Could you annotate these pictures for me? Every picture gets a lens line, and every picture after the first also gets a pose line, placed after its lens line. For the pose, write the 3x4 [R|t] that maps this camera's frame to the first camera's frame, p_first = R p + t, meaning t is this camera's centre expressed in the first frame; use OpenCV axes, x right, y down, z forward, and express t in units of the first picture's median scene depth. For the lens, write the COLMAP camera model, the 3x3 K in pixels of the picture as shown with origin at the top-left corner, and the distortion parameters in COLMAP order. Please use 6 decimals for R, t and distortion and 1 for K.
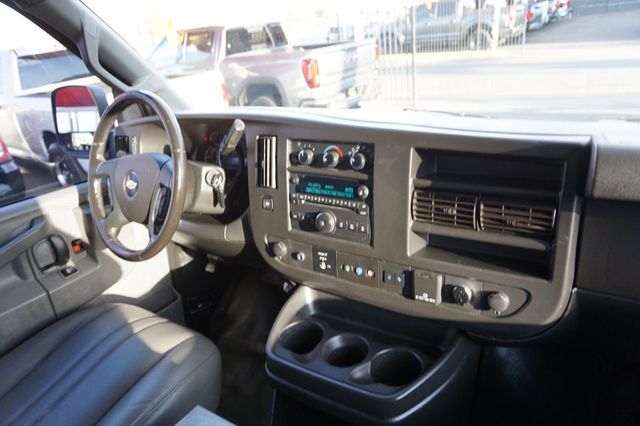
lens RADIAL K [[432.0, 0, 320.0], [0, 432.0, 213.0], [0, 0, 1]] dist [-0.041925, 0.041356]
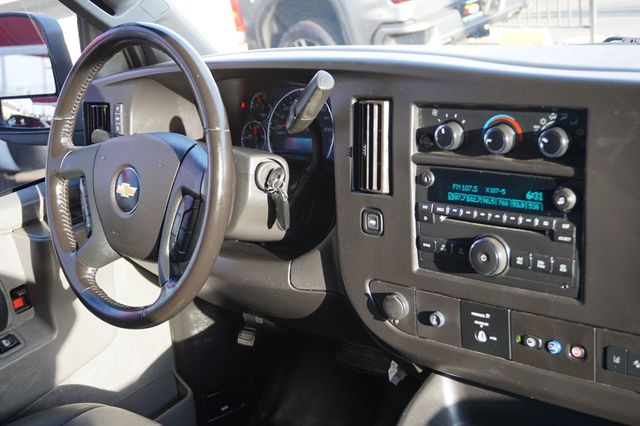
lens RADIAL K [[806.9, 0, 320.0], [0, 806.9, 213.0], [0, 0, 1]] dist [-0.008881, 0.002572]
pose [[0.994445, -0.010569, -0.104729, -0.084306], [0.007845, 0.999621, -0.026391, -0.006831], [0.104968, 0.025423, 0.994151, -0.022687]]
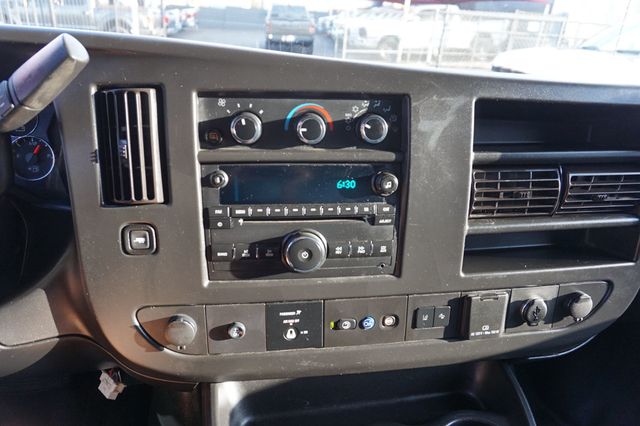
lens RADIAL K [[432.0, 0, 320.0], [0, 432.0, 213.0], [0, 0, 1]] dist [-0.041925, 0.041356]
pose [[0.711540, -0.144695, 0.687586, -0.303895], [0.150743, 0.987217, 0.051756, -0.046058], [-0.686286, 0.066822, 0.724256, 0.571148]]
